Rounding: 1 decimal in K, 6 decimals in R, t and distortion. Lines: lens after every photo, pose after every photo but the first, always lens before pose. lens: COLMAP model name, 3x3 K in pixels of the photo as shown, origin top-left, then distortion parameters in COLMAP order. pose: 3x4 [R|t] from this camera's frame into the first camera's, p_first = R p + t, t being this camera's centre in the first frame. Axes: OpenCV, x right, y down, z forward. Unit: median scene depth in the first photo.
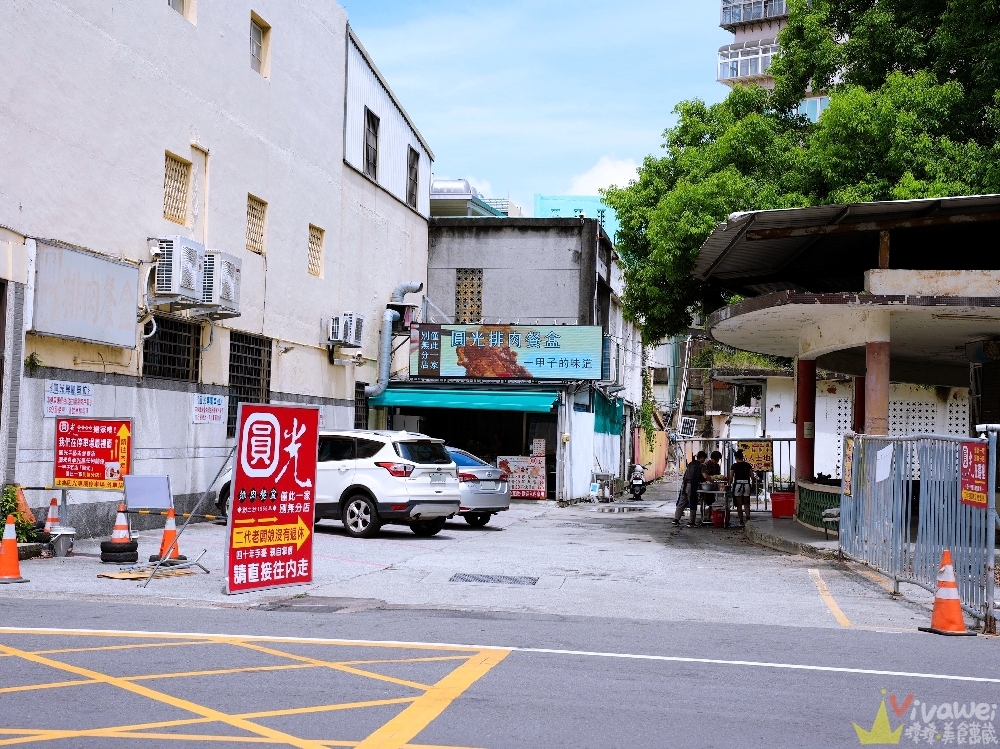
lens RADIAL K [[1438.7, 0, 500.0], [0, 1438.7, 374.5], [0, 0, 1]] dist [0.193483, 0.006682]
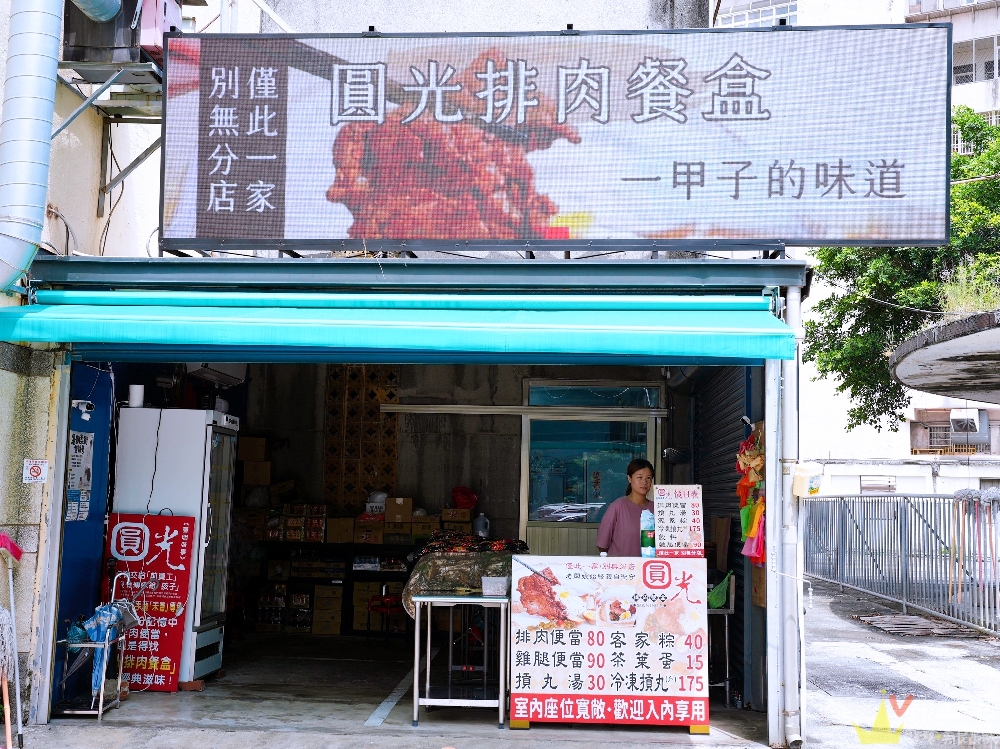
lens RADIAL K [[1276.2, 0, 500.0], [0, 1276.2, 374.5], [0, 0, 1]] dist [0.150946, -0.005637]
pose [[0.994201, 0.001223, 0.107533, -0.041538], [0.004903, 0.998380, -0.056689, 0.054886], [-0.107429, 0.056887, 0.992584, 1.136273]]
